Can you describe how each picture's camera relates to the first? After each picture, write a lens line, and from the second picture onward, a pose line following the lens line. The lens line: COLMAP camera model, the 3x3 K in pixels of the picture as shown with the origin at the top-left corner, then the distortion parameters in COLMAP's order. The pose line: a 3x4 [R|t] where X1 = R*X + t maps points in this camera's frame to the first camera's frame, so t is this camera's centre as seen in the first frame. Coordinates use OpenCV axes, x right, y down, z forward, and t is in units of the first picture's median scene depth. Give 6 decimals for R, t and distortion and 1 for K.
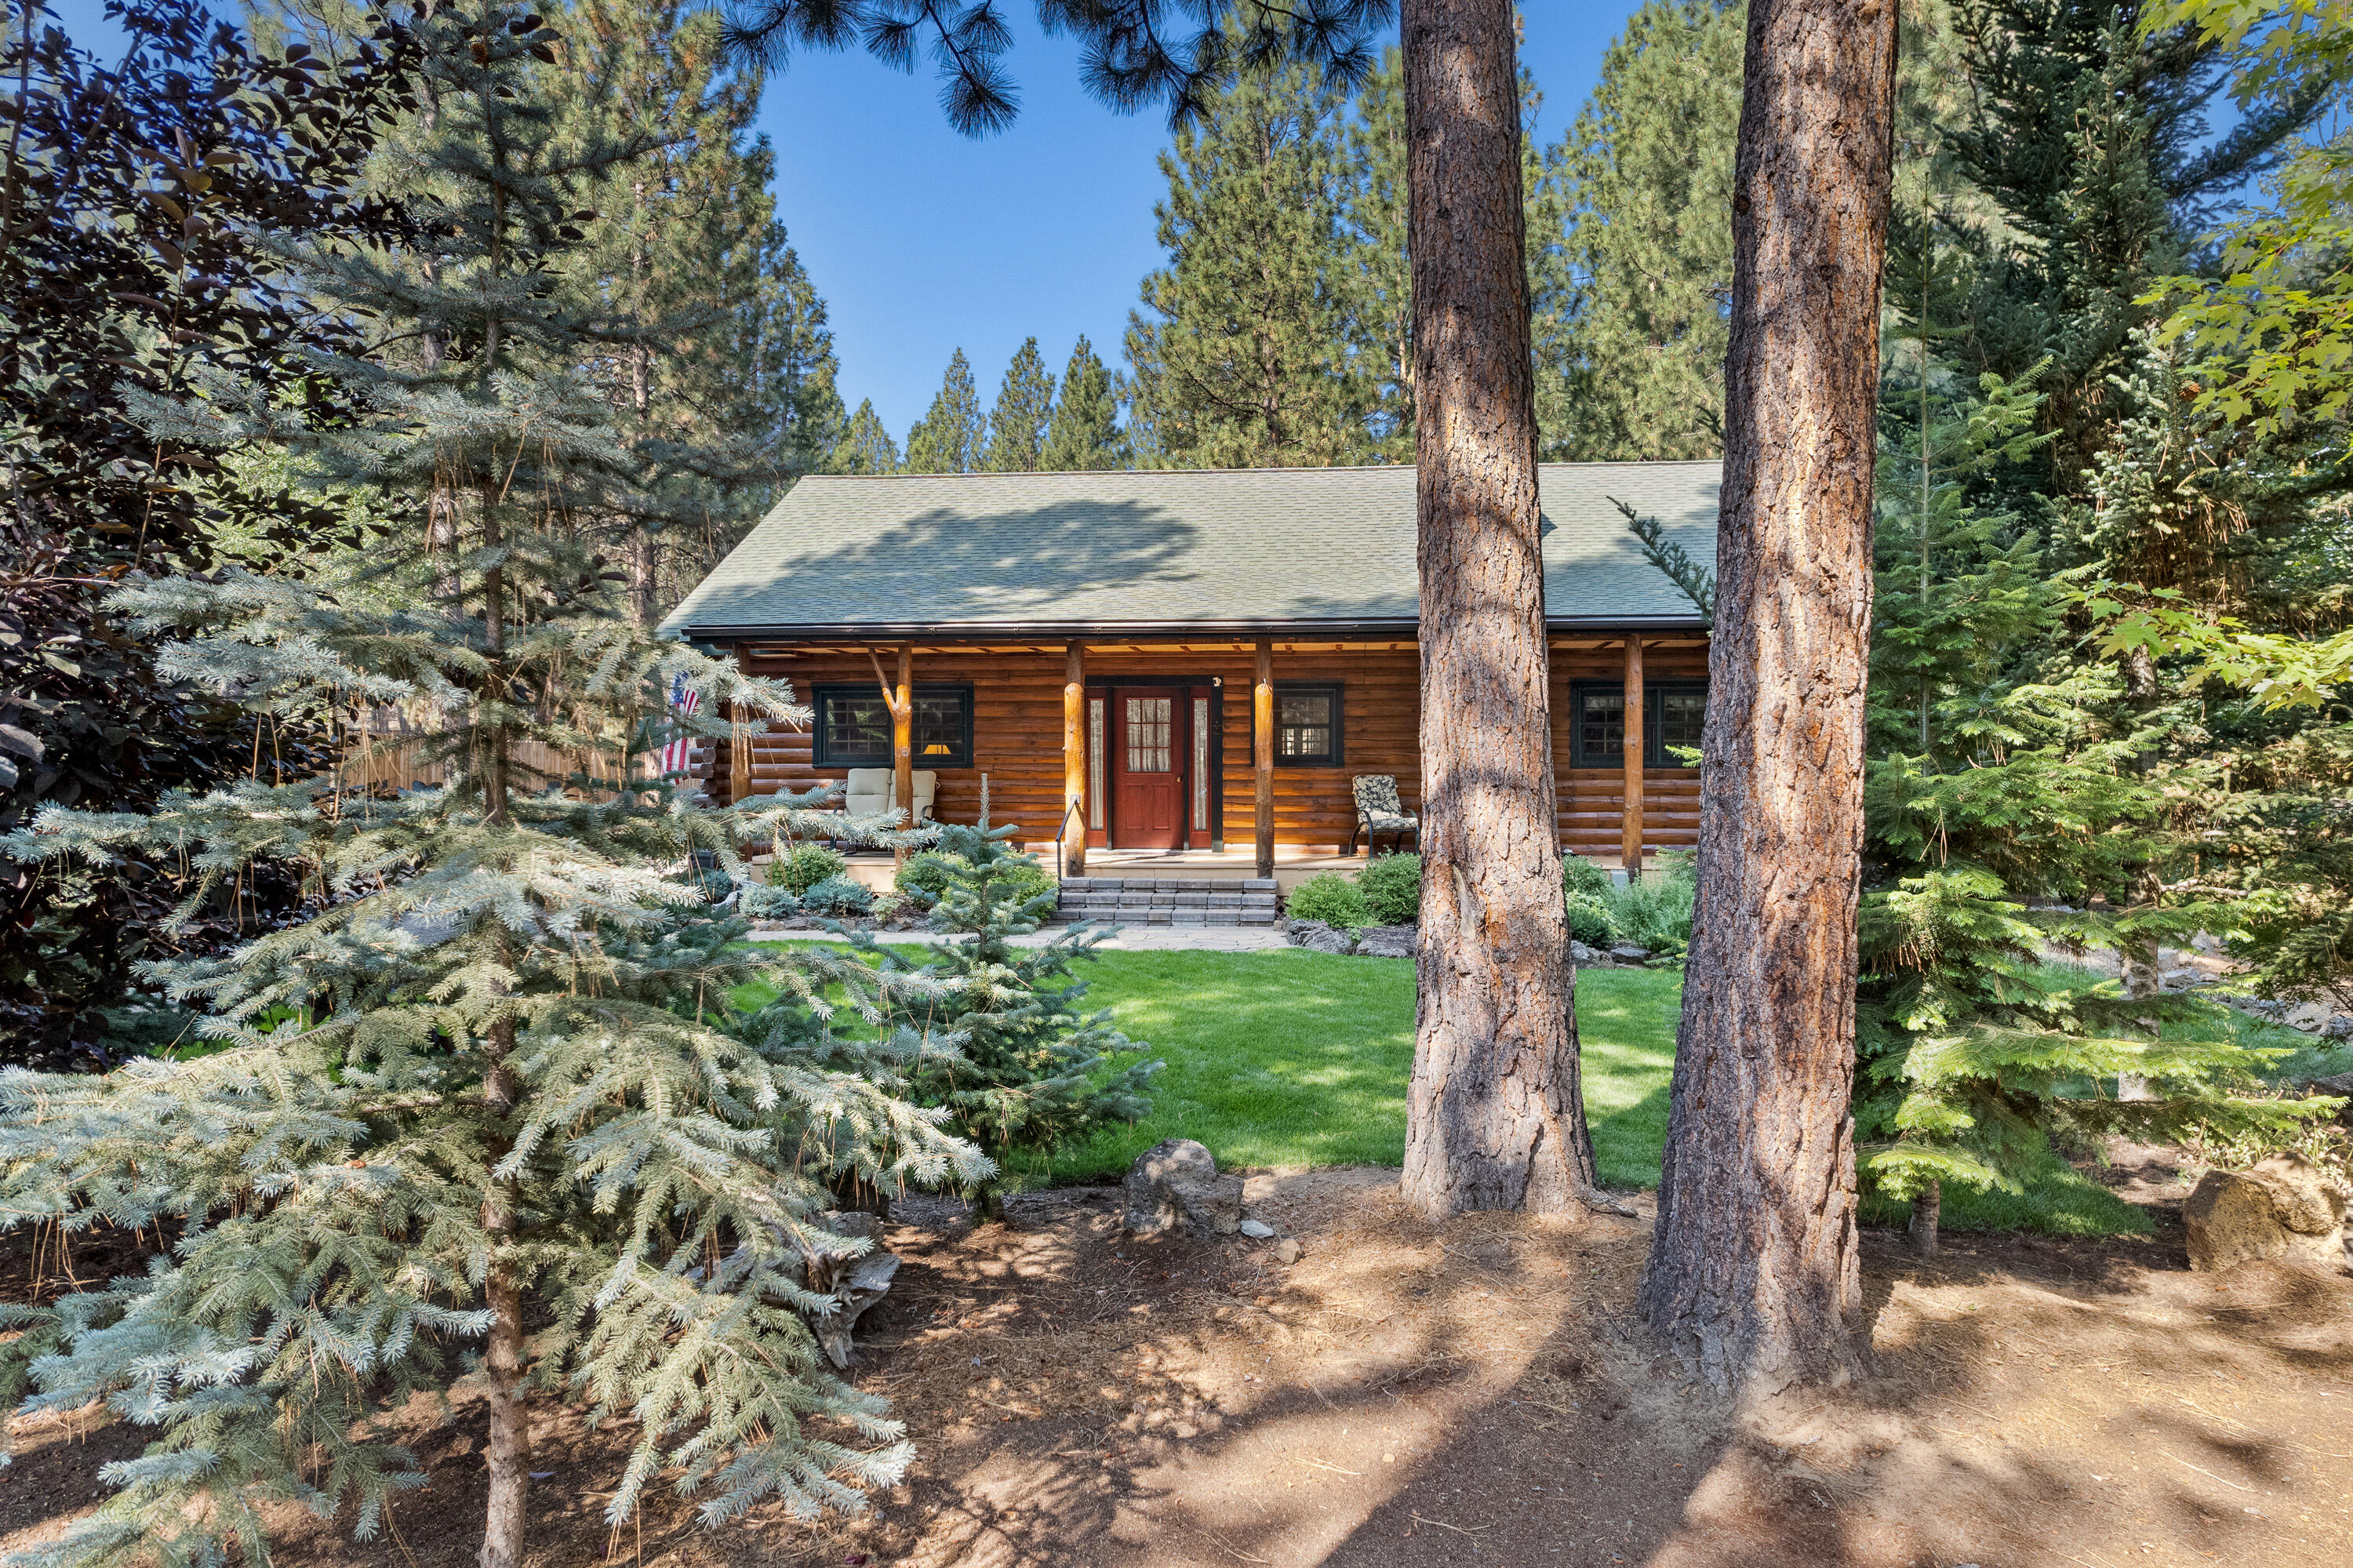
lens RADIAL K [[1616.6, 0, 1176.5], [0, 1616.6, 784.0], [0, 0, 1]] dist [-0.006929, -0.001279]
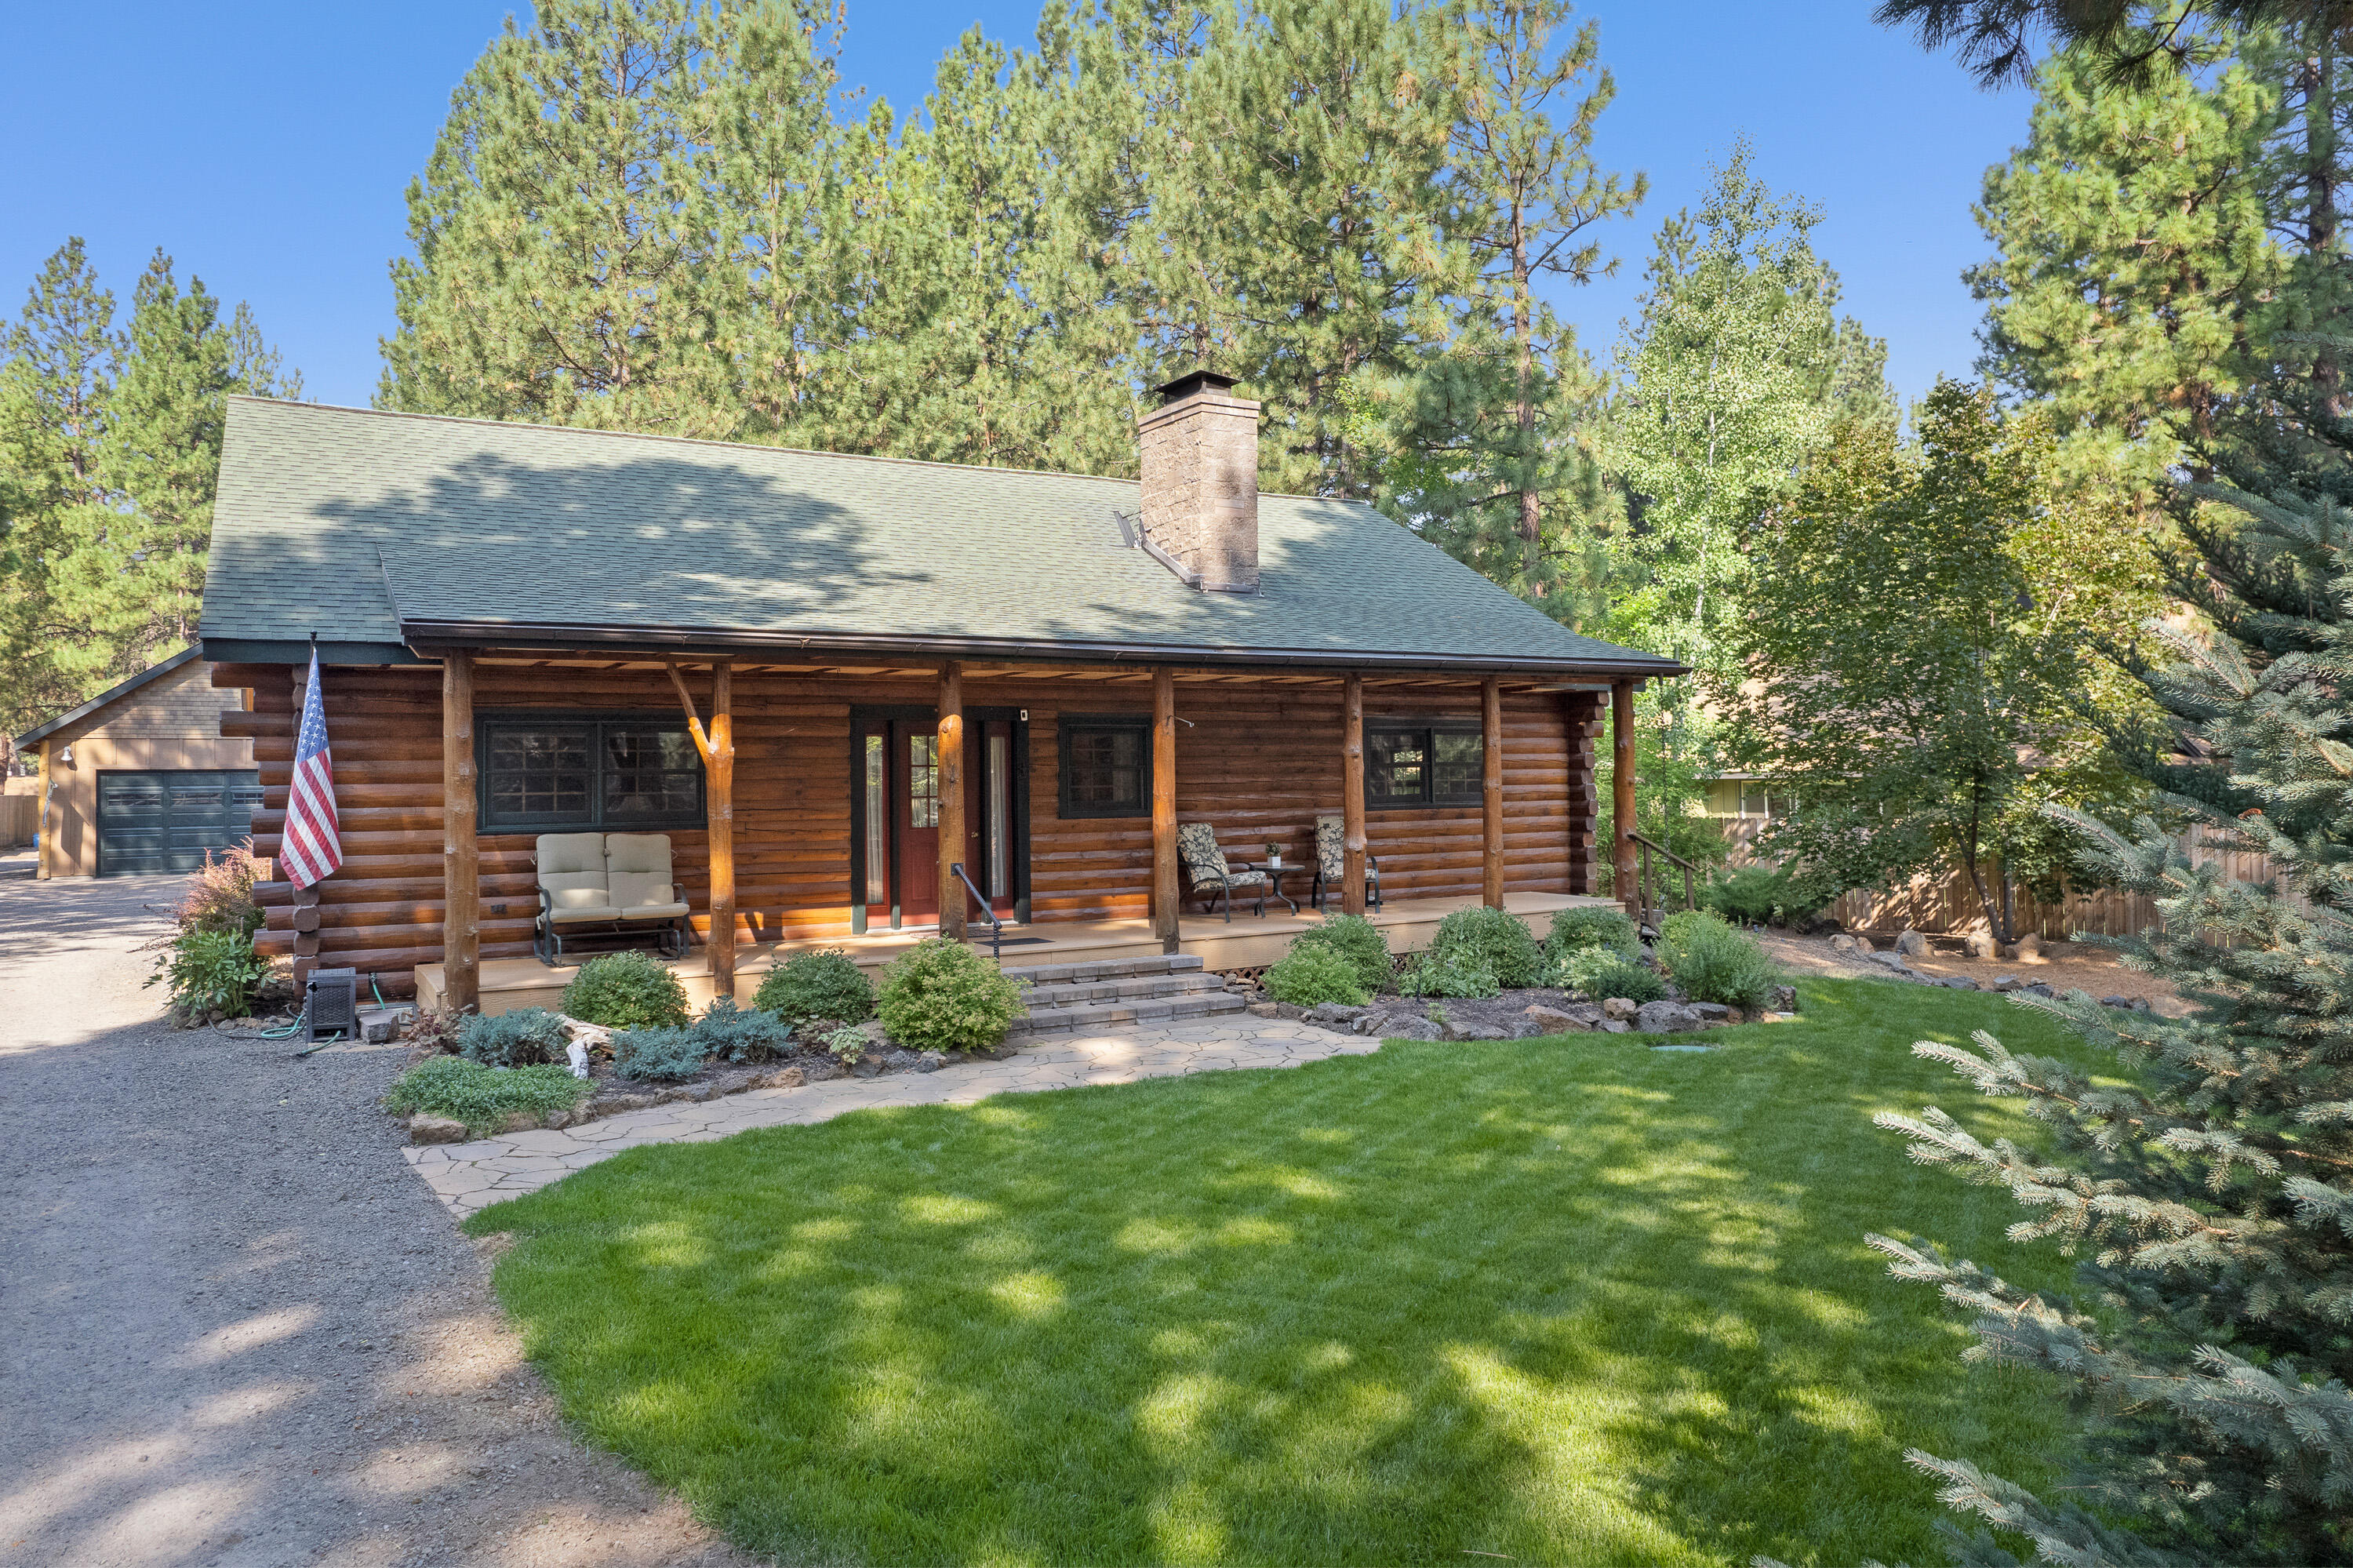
lens RADIAL K [[1616.6, 0, 1176.5], [0, 1616.6, 784.0], [0, 0, 1]] dist [-0.006929, -0.001279]
pose [[0.808035, -0.012283, 0.589006, -0.414940], [0.018442, 0.999820, -0.004451, -0.024517], [-0.588846, 0.014459, 0.808116, 0.311639]]
